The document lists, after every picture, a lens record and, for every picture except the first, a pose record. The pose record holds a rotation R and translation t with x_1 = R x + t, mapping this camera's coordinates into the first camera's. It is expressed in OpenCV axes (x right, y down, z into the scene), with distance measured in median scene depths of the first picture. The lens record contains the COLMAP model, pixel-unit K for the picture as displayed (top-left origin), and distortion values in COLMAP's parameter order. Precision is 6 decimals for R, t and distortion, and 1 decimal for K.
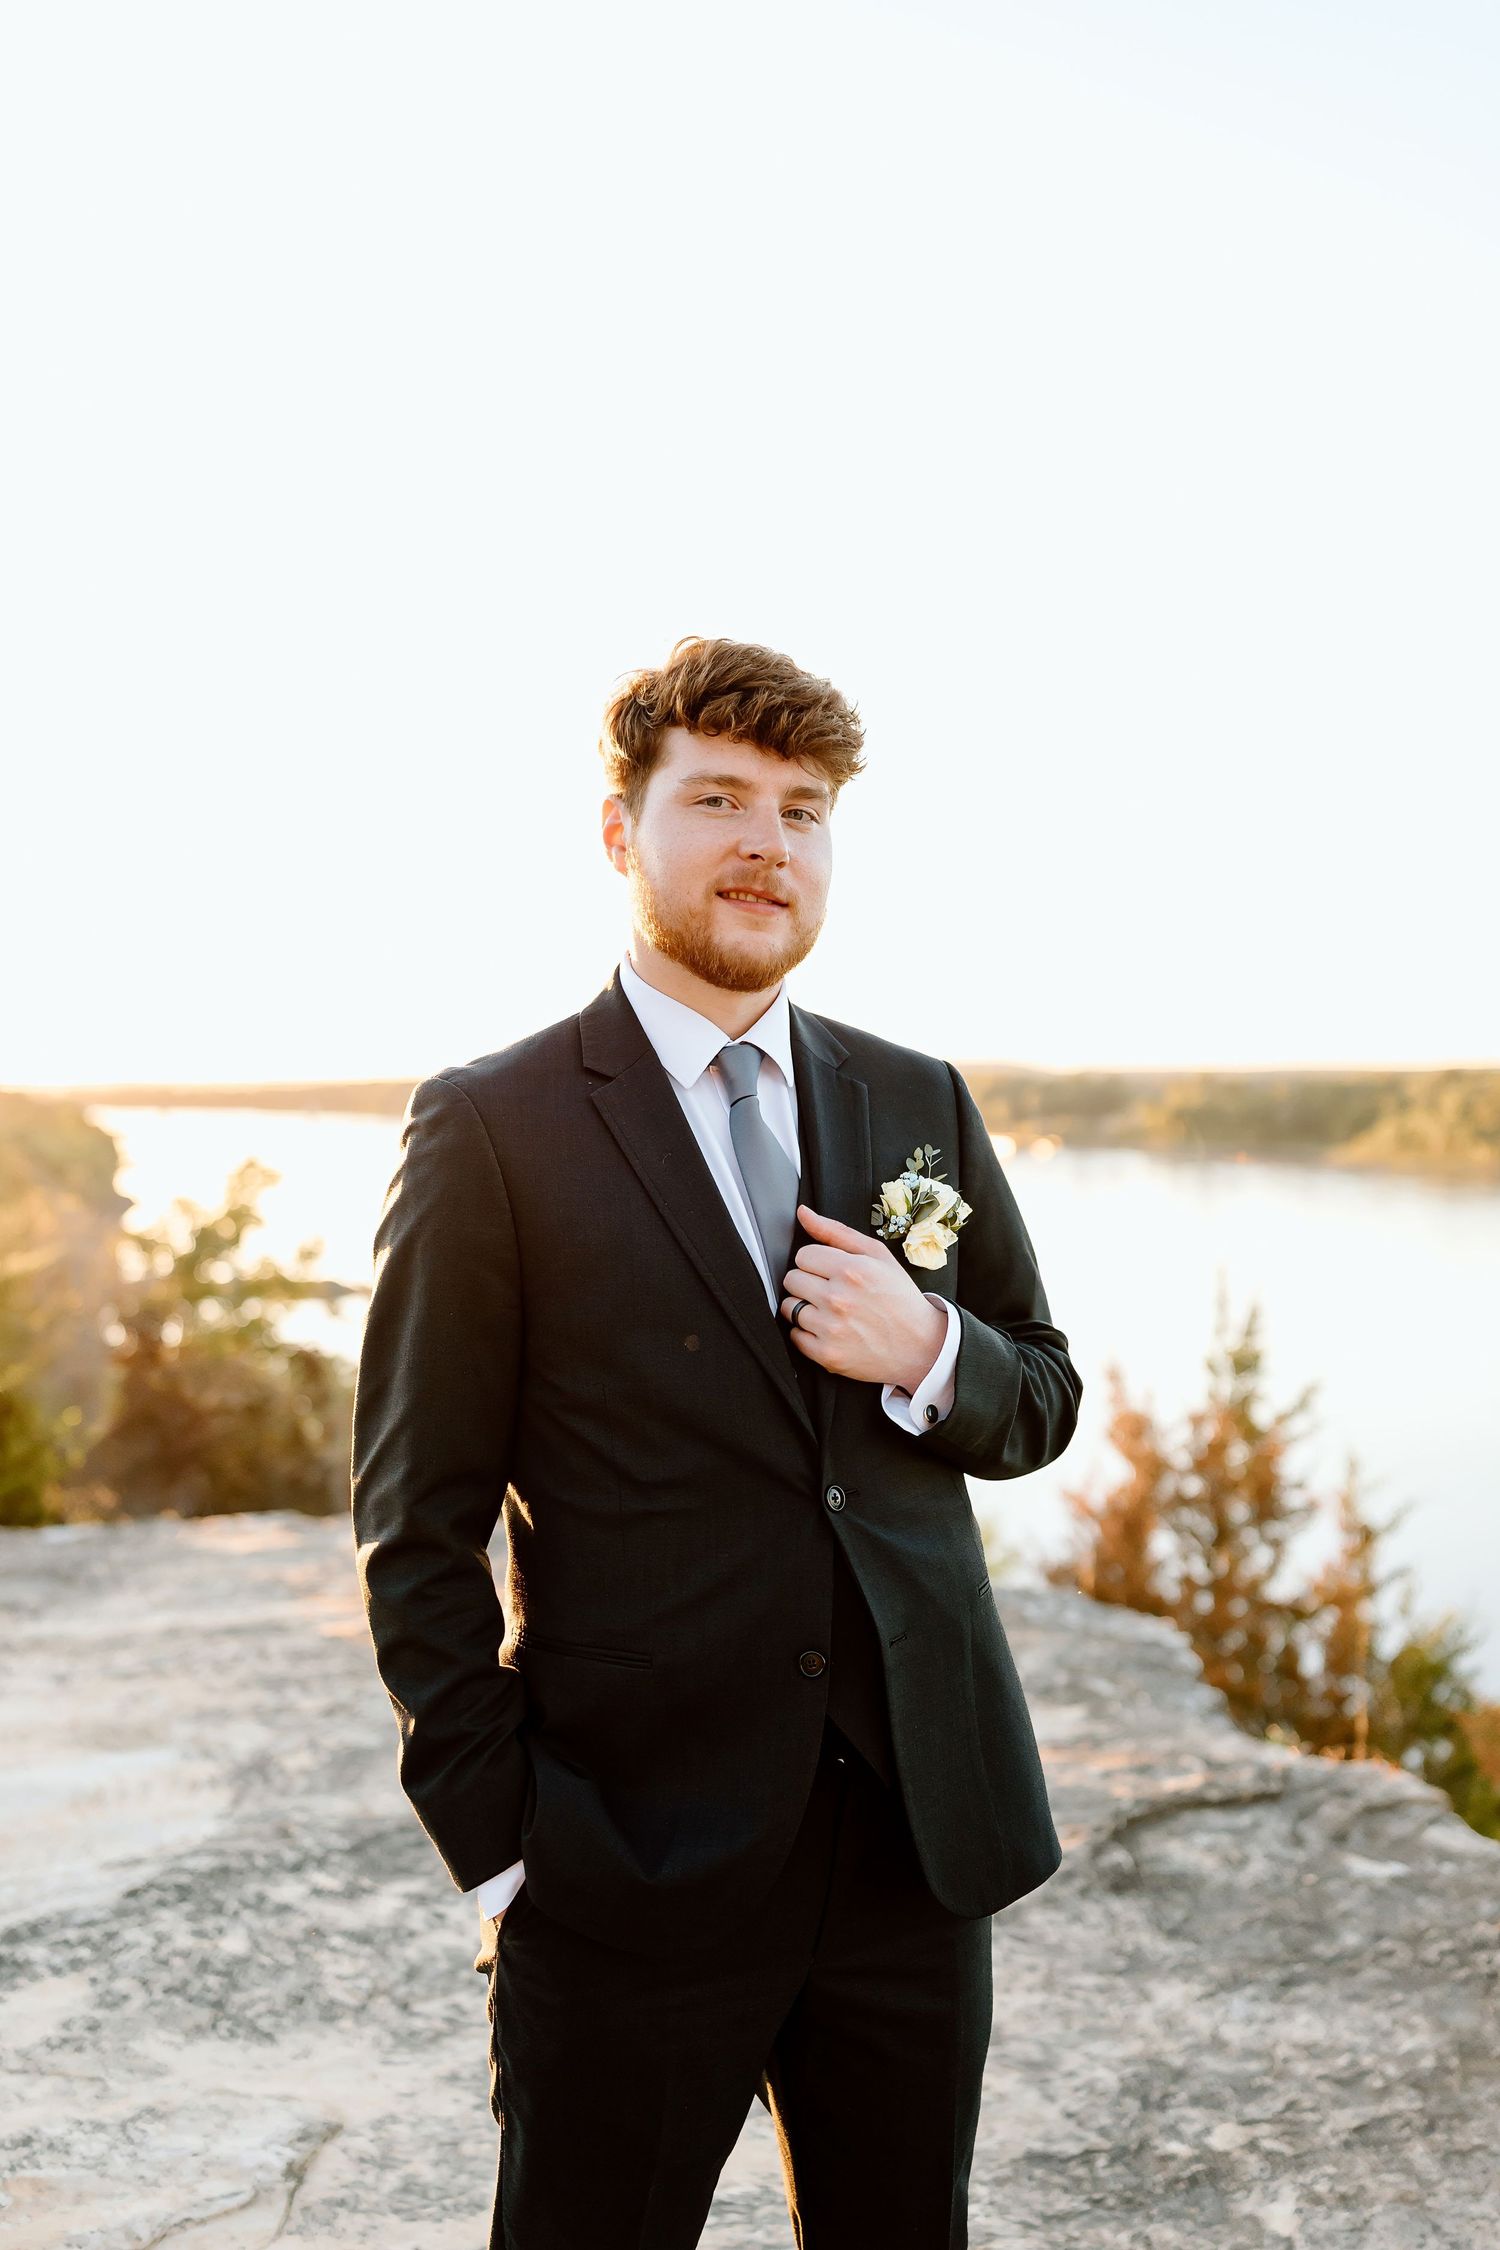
lens RADIAL K [[2136.5, 0, 745.3], [0, 2136.5, 1011.3], [0, 0, 1]] dist [-0.009611, -0.014300]
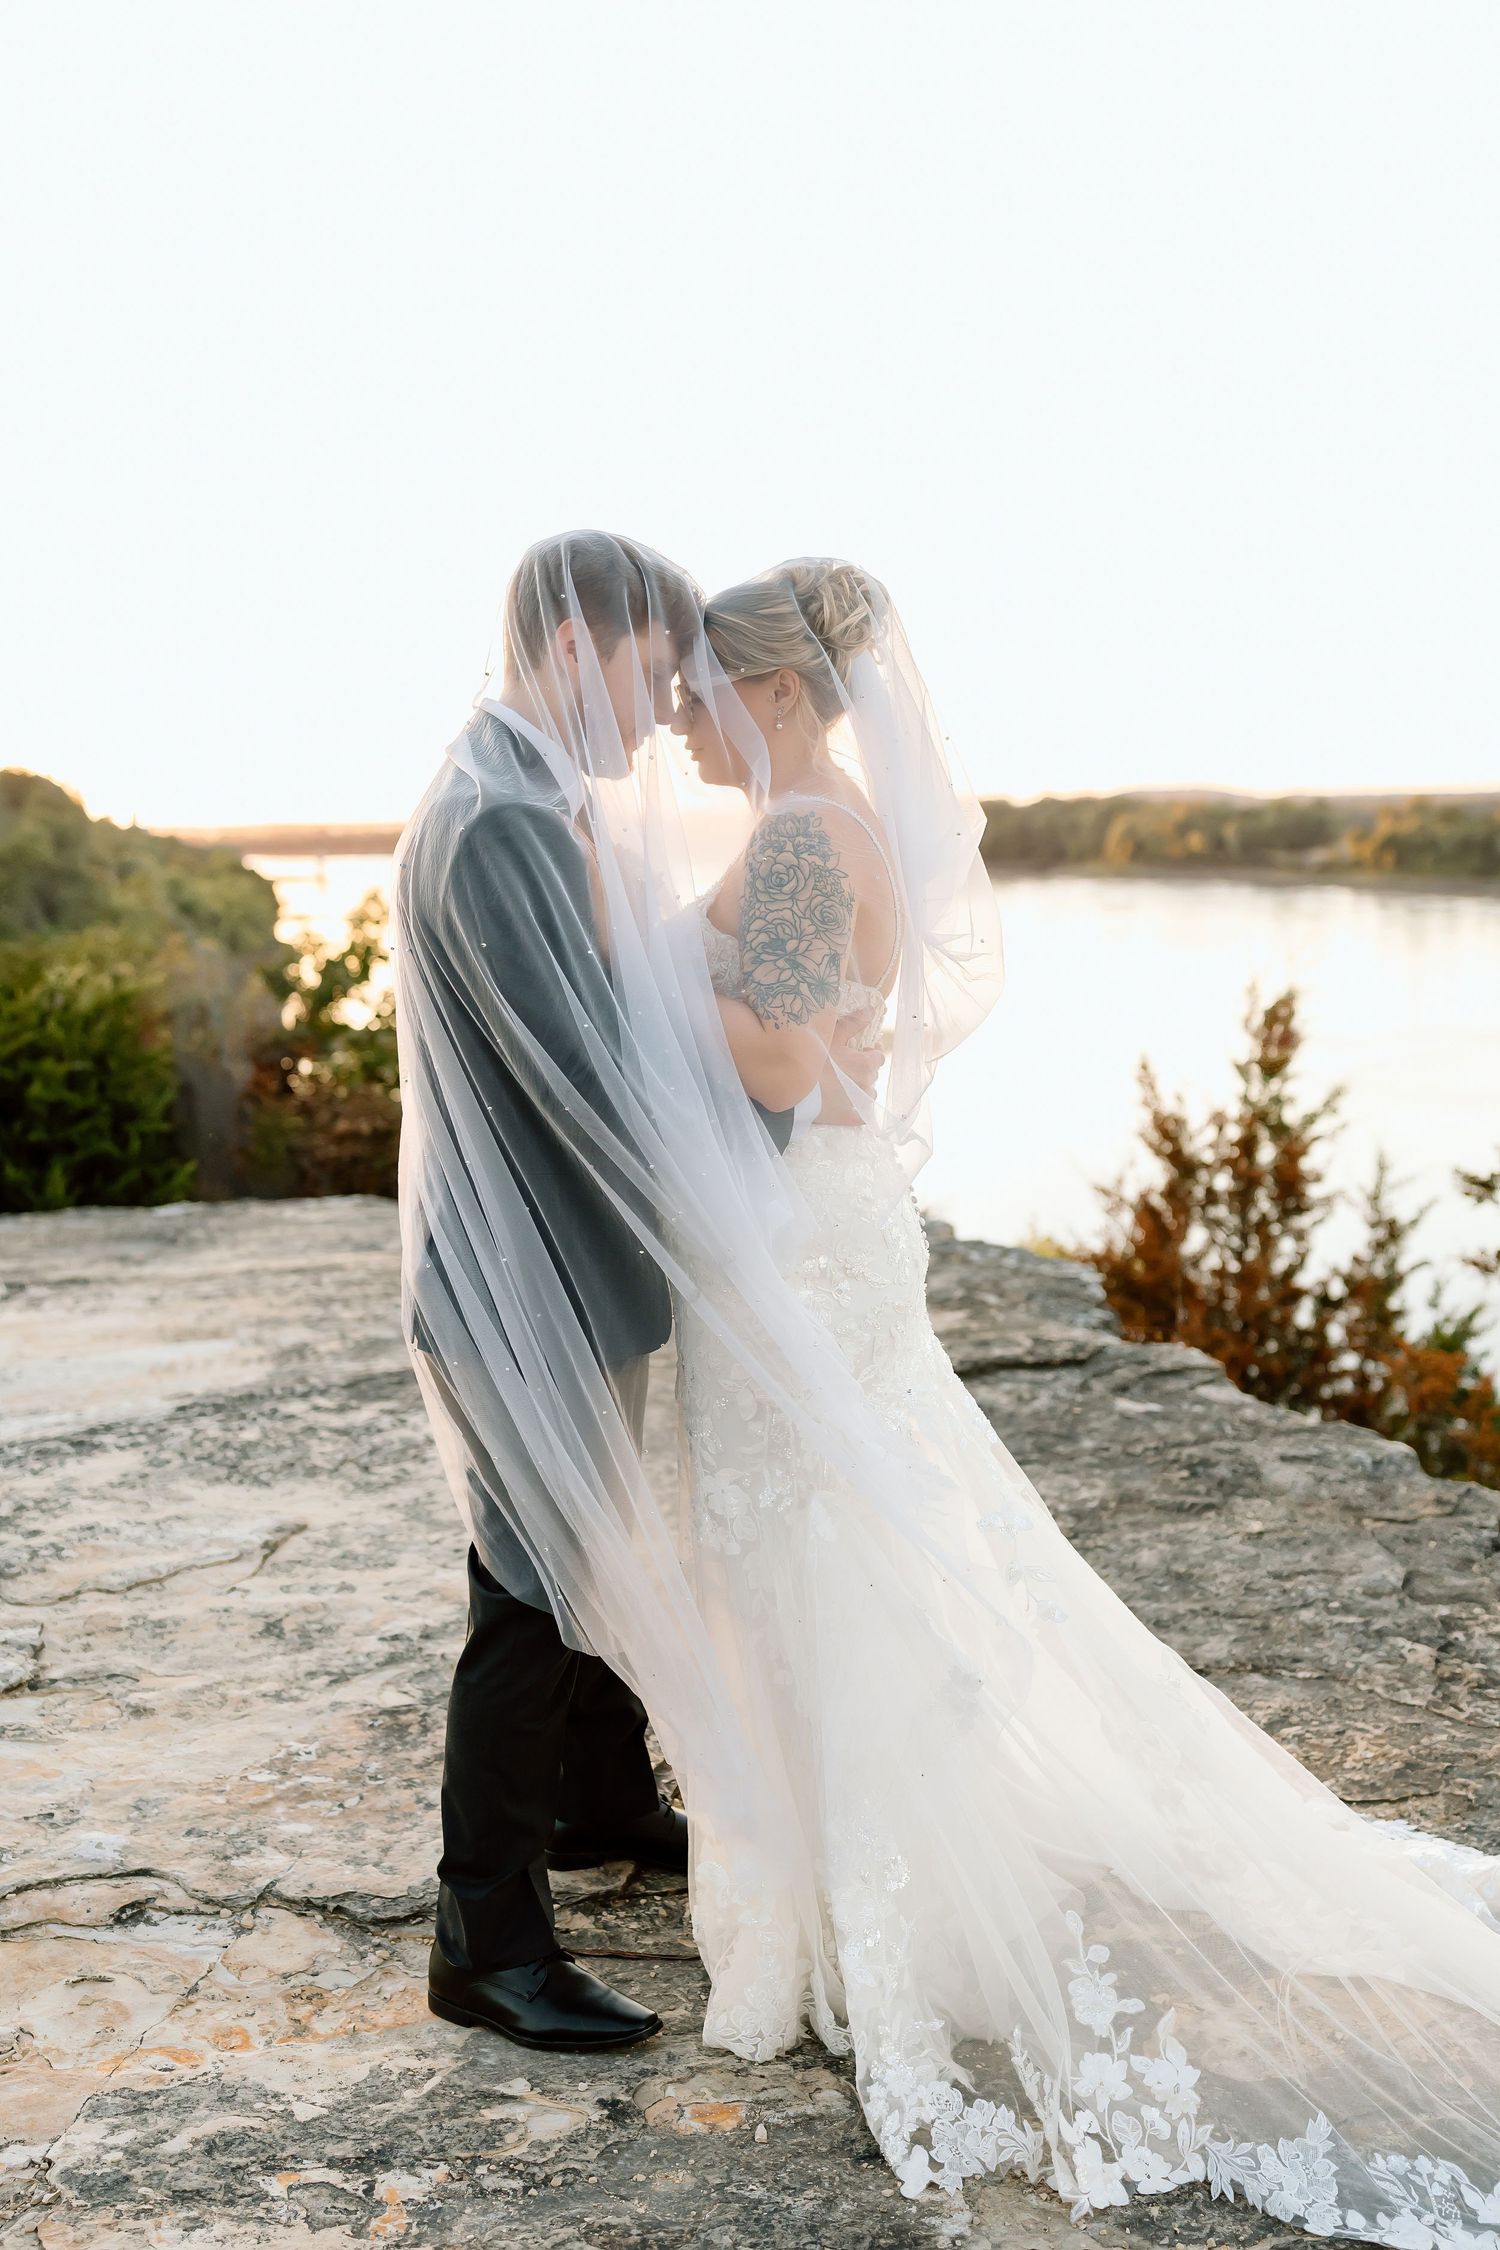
lens RADIAL K [[2243.7, 0, 771.5], [0, 2243.7, 1110.7], [0, 0, 1]] dist [0.009440, -0.019166]
pose [[0.997588, -0.007608, -0.068996, 0.195609], [0.018717, 0.986640, 0.161835, 0.003331], [0.066843, -0.162736, 0.984403, -0.366454]]
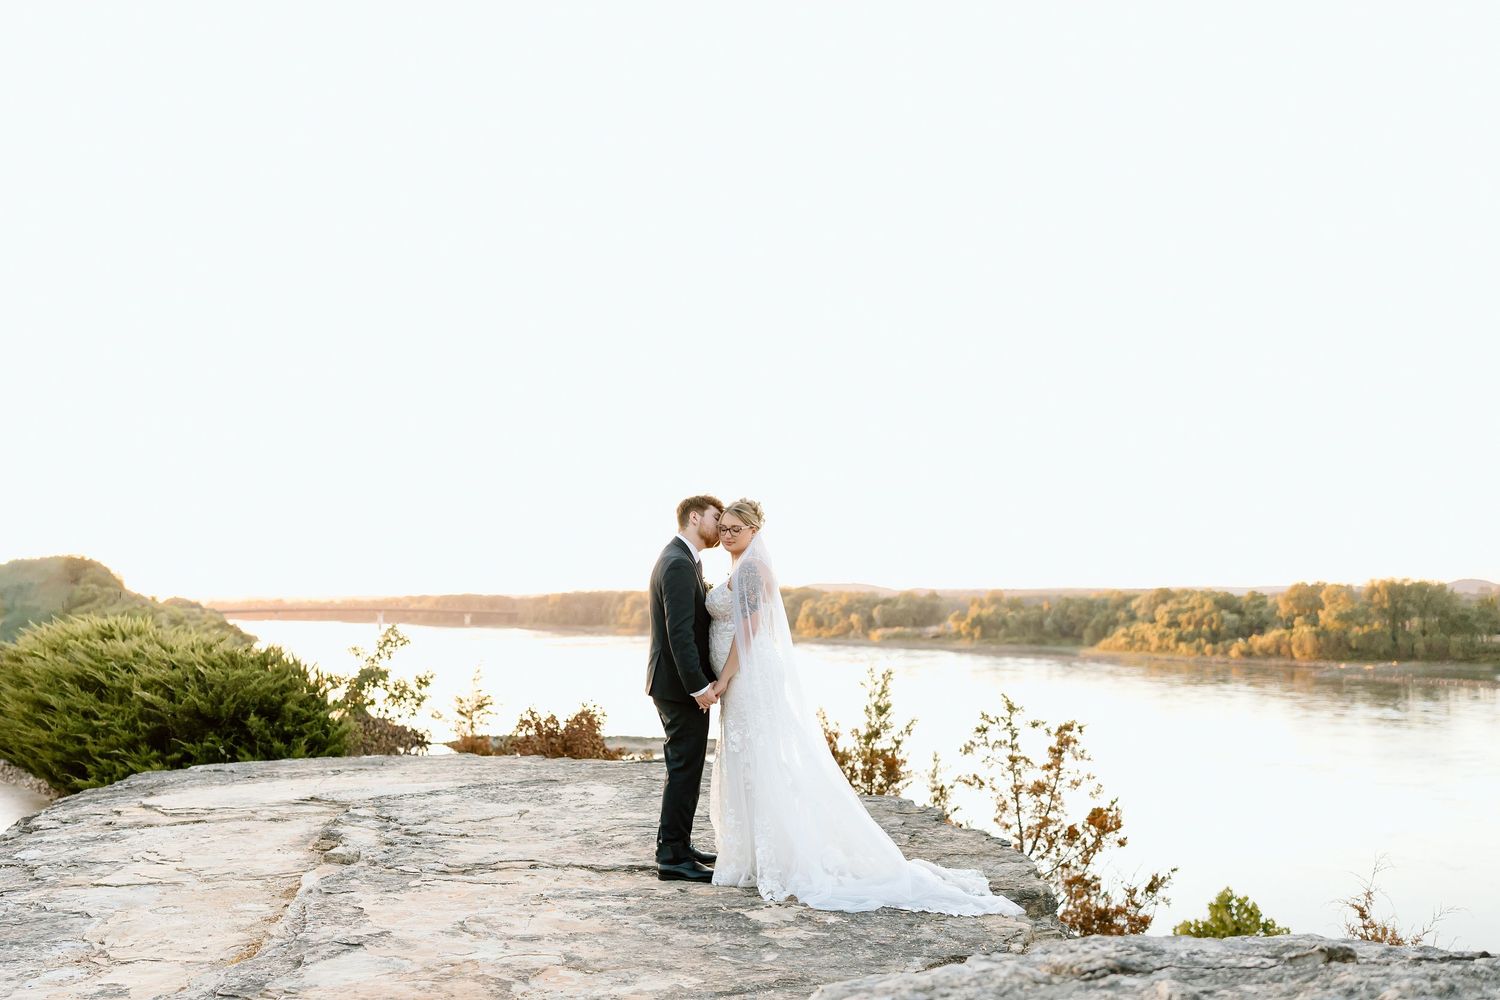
lens RADIAL K [[1471.9, 0, 701.3], [0, 1471.9, 464.2], [0, 0, 1]] dist [-0.014360, 0.000597]
pose [[0.999894, 0.001852, 0.014436, 0.087085], [-0.001005, 0.998288, -0.058478, 0.013312], [-0.014520, 0.058457, 0.998184, -1.604019]]
